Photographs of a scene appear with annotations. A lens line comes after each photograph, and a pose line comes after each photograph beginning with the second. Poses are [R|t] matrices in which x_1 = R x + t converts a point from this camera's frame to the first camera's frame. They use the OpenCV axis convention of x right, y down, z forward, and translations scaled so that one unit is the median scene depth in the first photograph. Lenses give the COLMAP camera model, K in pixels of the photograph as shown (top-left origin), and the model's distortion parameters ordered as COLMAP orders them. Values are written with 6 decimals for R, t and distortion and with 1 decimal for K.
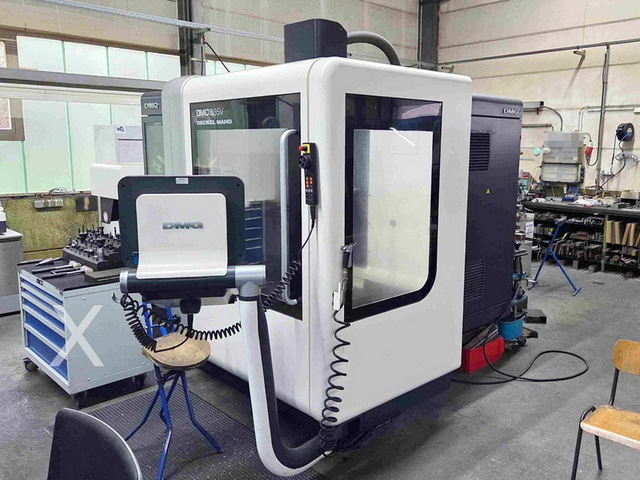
lens RADIAL K [[542.7, 0, 304.1], [0, 542.7, 238.9], [0, 0, 1]] dist [0.009263, 0.002634]
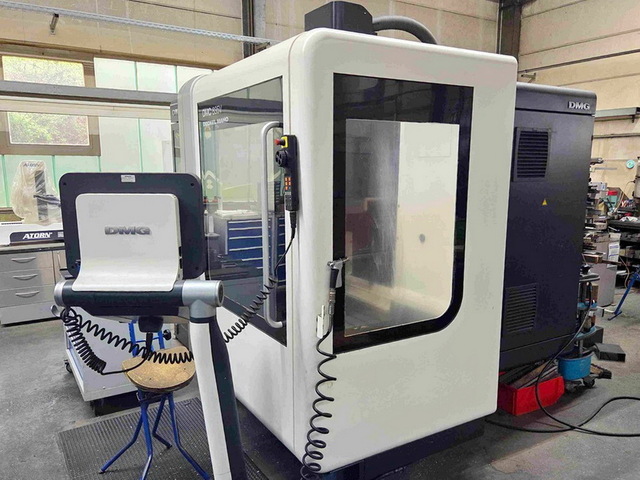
lens RADIAL K [[504.0, 0, 292.0], [0, 504.0, 260.1], [0, 0, 1]] dist [0.014447, -0.002046]
pose [[0.980032, 0.032765, -0.196122, 0.119681], [-0.030554, 0.999431, 0.014286, 0.001357], [0.196479, -0.008009, 0.980475, 0.170910]]
